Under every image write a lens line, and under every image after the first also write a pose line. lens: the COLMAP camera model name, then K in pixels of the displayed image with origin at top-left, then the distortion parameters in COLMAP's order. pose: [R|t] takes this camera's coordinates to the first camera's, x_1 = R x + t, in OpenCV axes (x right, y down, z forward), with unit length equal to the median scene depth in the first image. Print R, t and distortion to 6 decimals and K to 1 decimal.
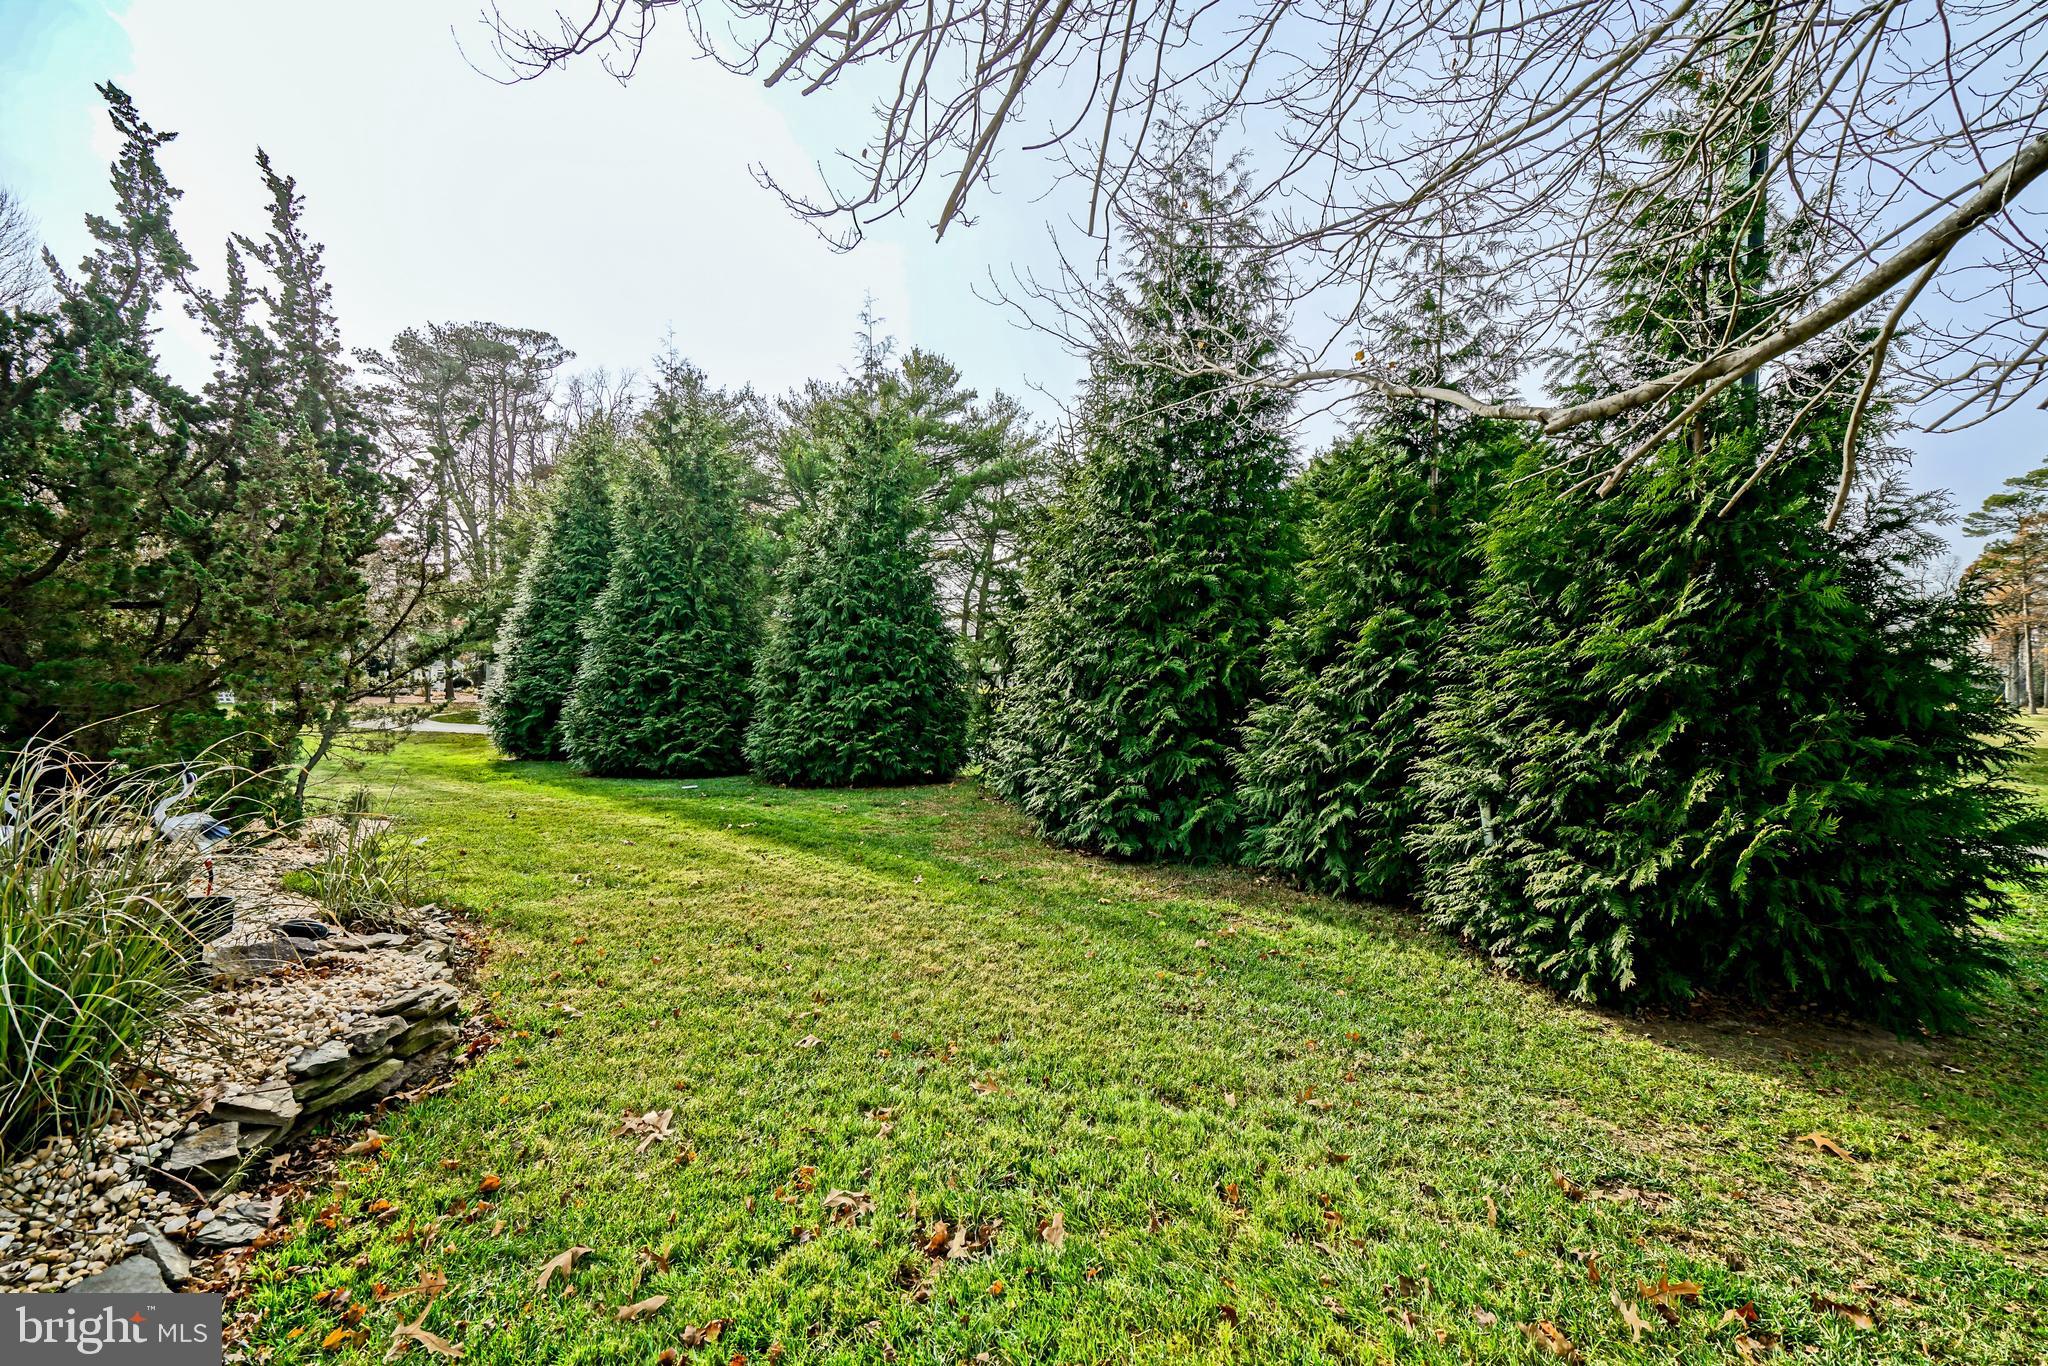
lens RADIAL K [[913.1, 0, 1022.9], [0, 913.1, 682.4], [0, 0, 1]] dist [0.030107, 0.000381]
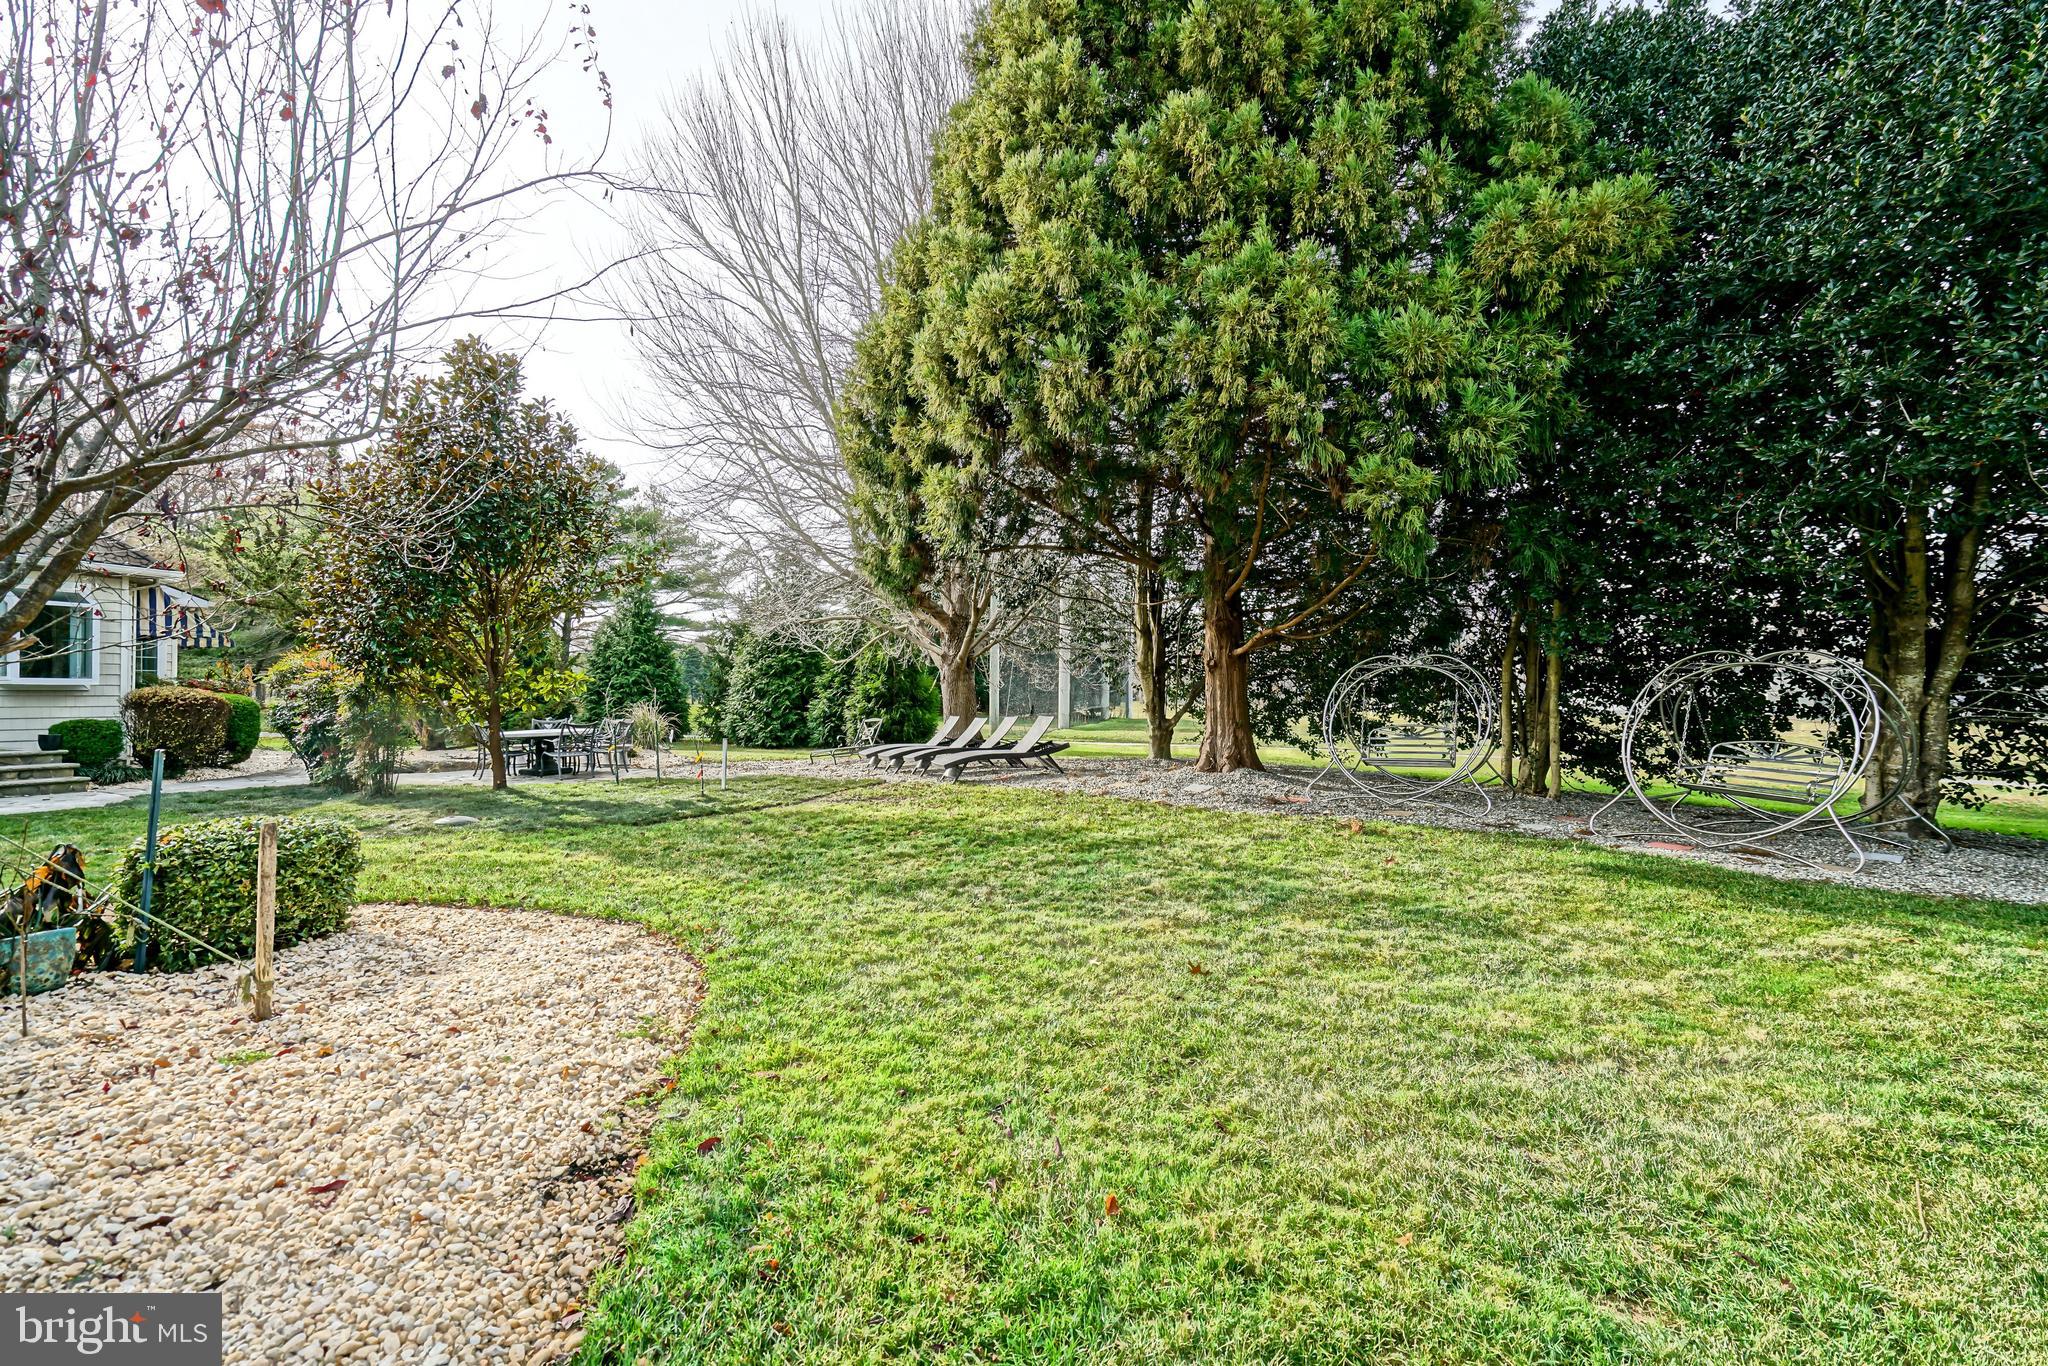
lens RADIAL K [[913.1, 0, 1020.9], [0, 913.1, 687.0], [0, 0, 1]] dist [0.030107, 0.000381]
pose [[0.913715, -0.007925, 0.406279, -0.395683], [0.009812, 0.999949, -0.002561, -0.007450], [-0.406238, 0.006326, 0.913745, -2.276443]]
